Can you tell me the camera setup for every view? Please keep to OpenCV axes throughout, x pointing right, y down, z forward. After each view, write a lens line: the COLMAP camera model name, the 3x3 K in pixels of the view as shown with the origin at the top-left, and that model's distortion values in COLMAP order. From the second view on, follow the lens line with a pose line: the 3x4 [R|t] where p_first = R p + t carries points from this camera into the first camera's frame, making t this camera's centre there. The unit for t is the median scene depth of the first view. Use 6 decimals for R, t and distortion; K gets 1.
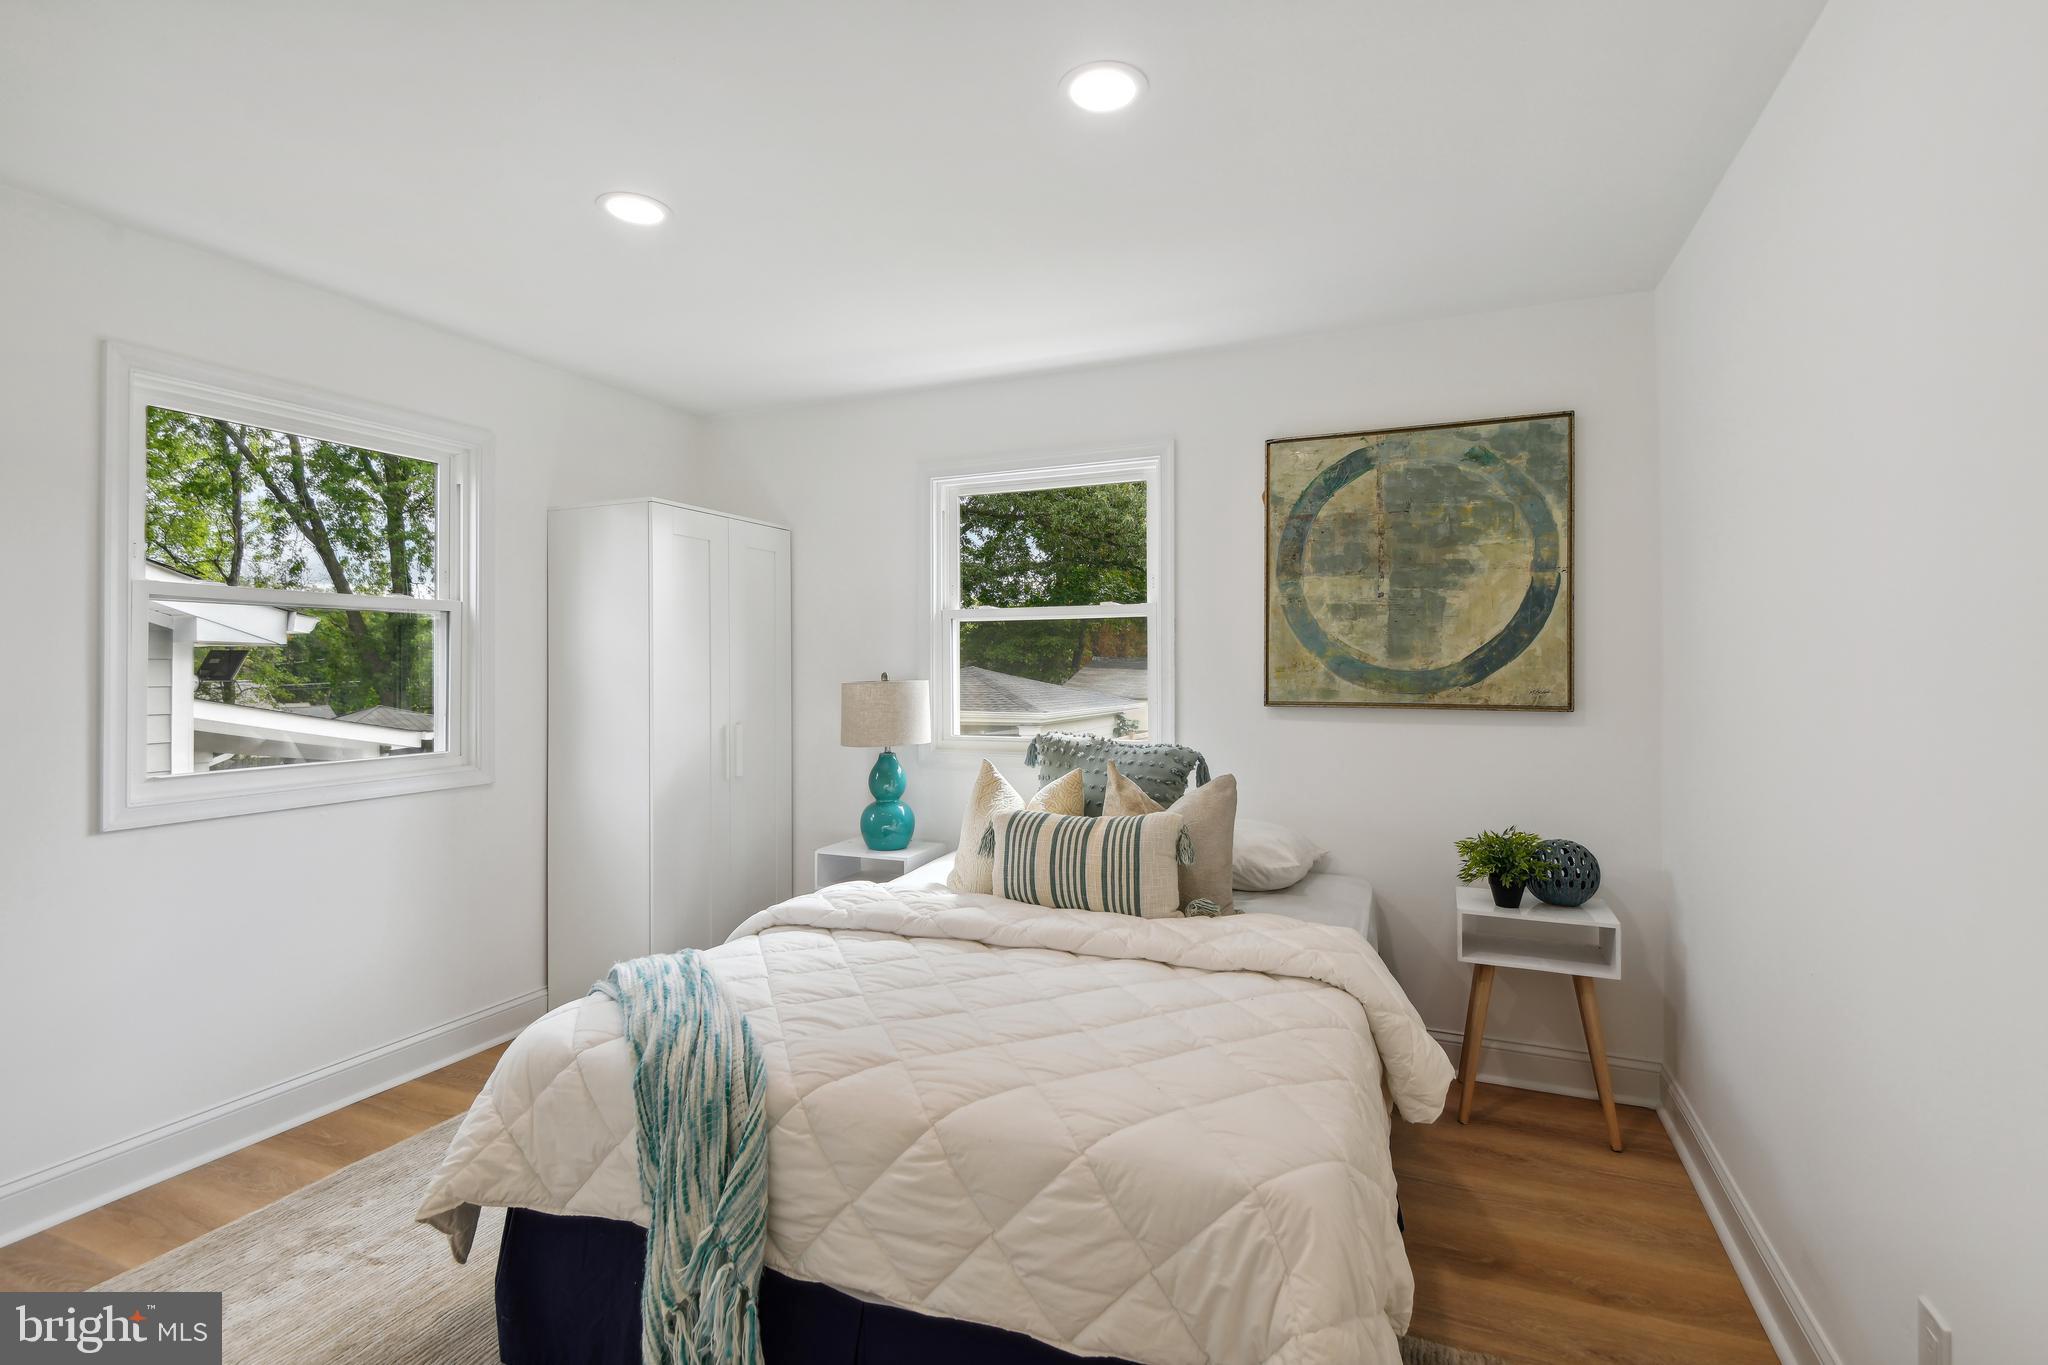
lens RADIAL K [[956.5, 0, 1043.6], [0, 956.5, 671.9], [0, 0, 1]] dist [0.010127, -0.003102]
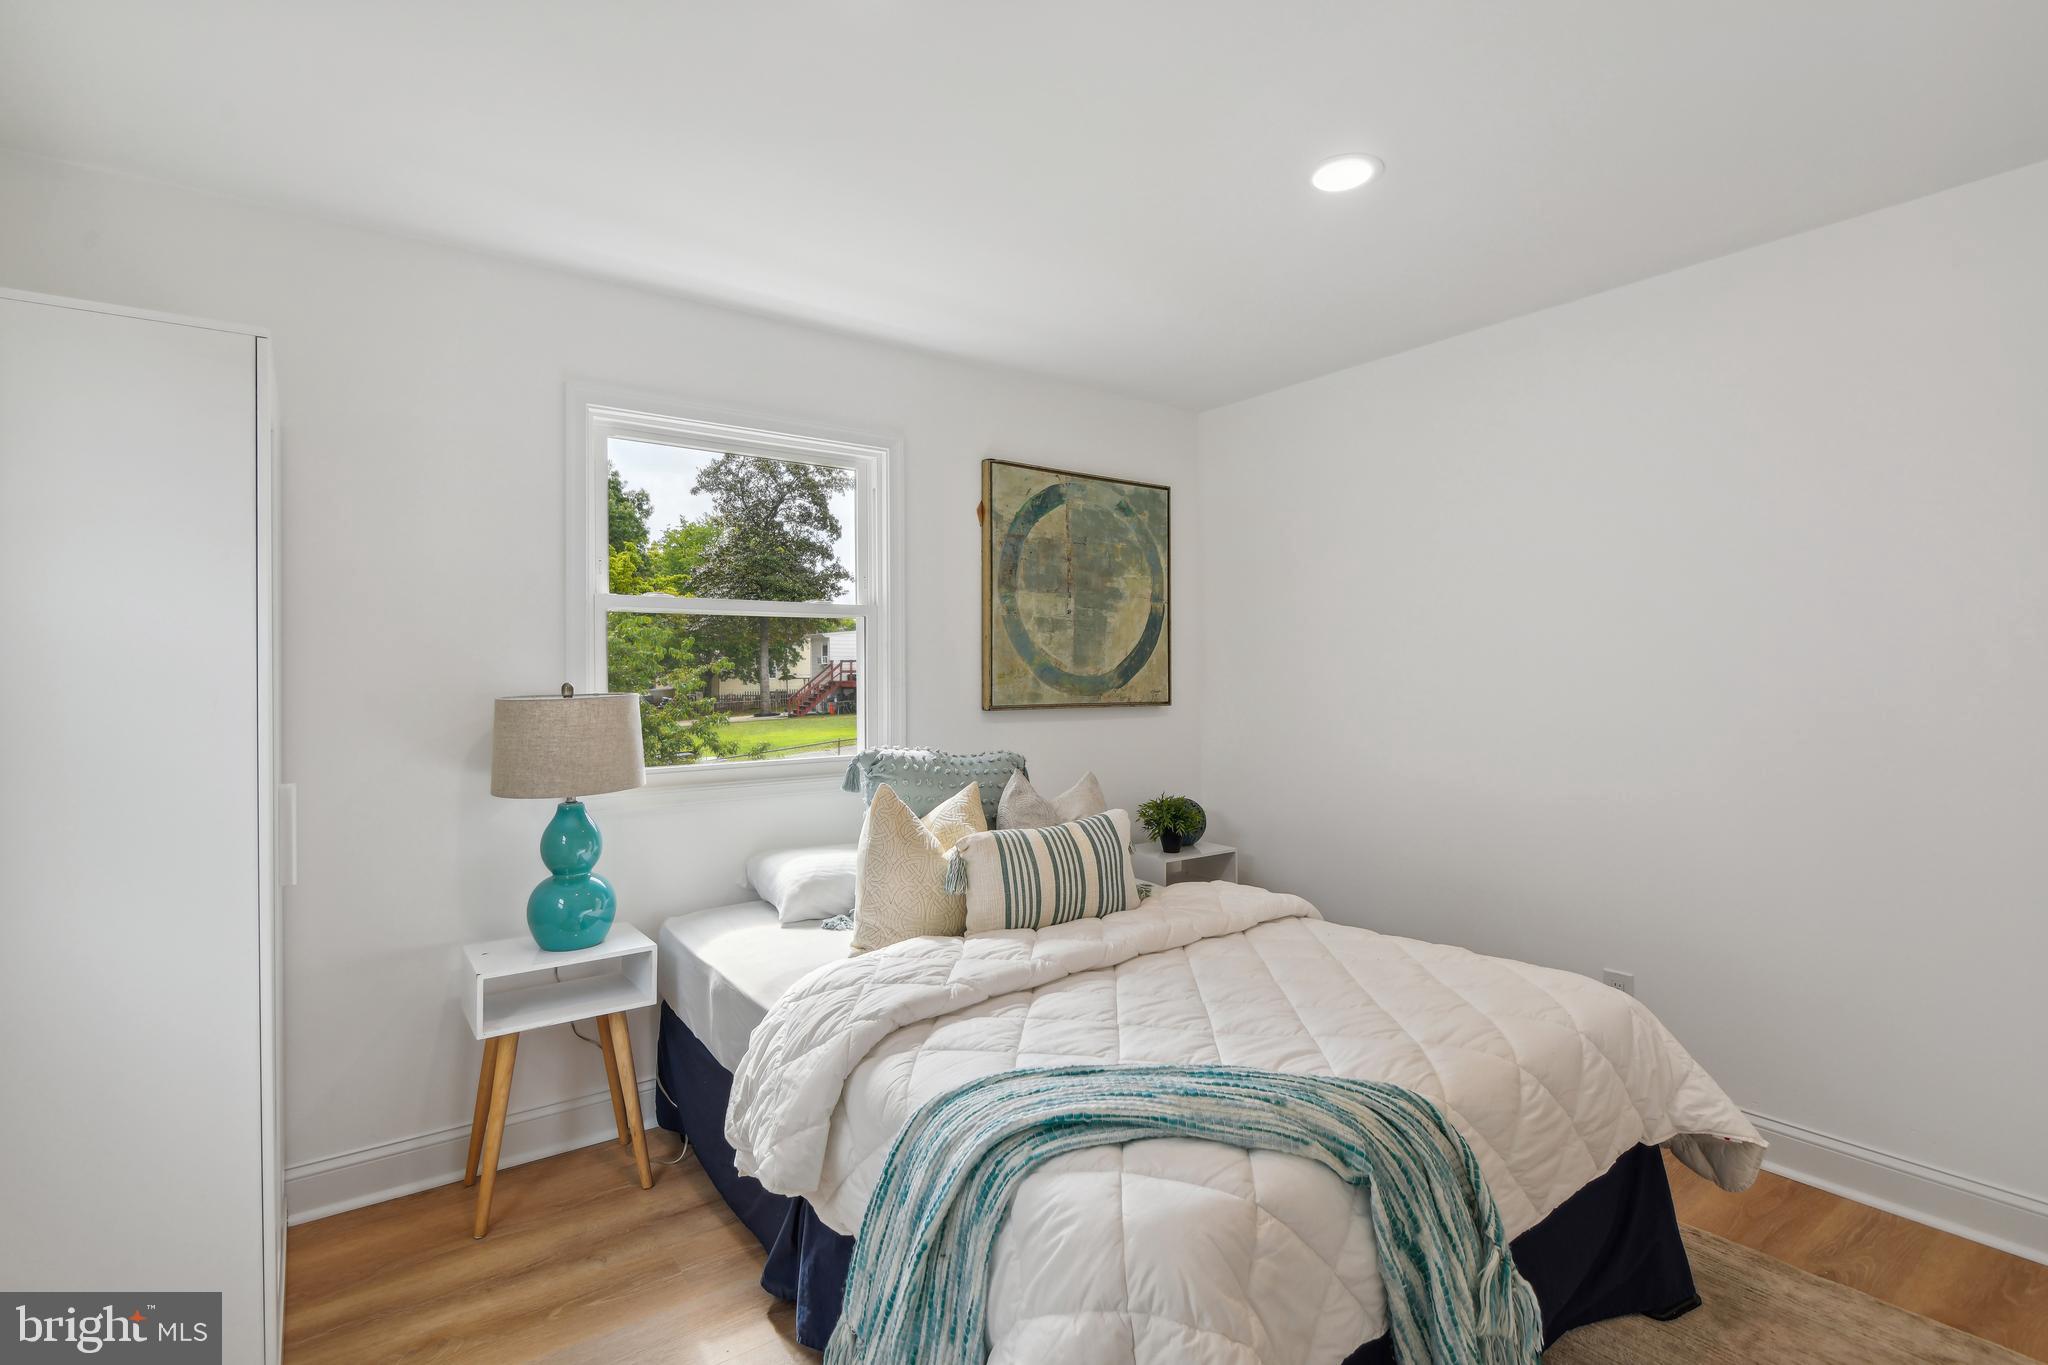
lens RADIAL K [[956.5, 0, 1041.8], [0, 956.5, 677.6], [0, 0, 1]] dist [0.010127, -0.003102]
pose [[0.508310, -0.005535, 0.861157, -0.684522], [0.004502, 0.999983, 0.003770, -0.004303], [-0.861163, 0.001961, 0.508326, 0.435435]]
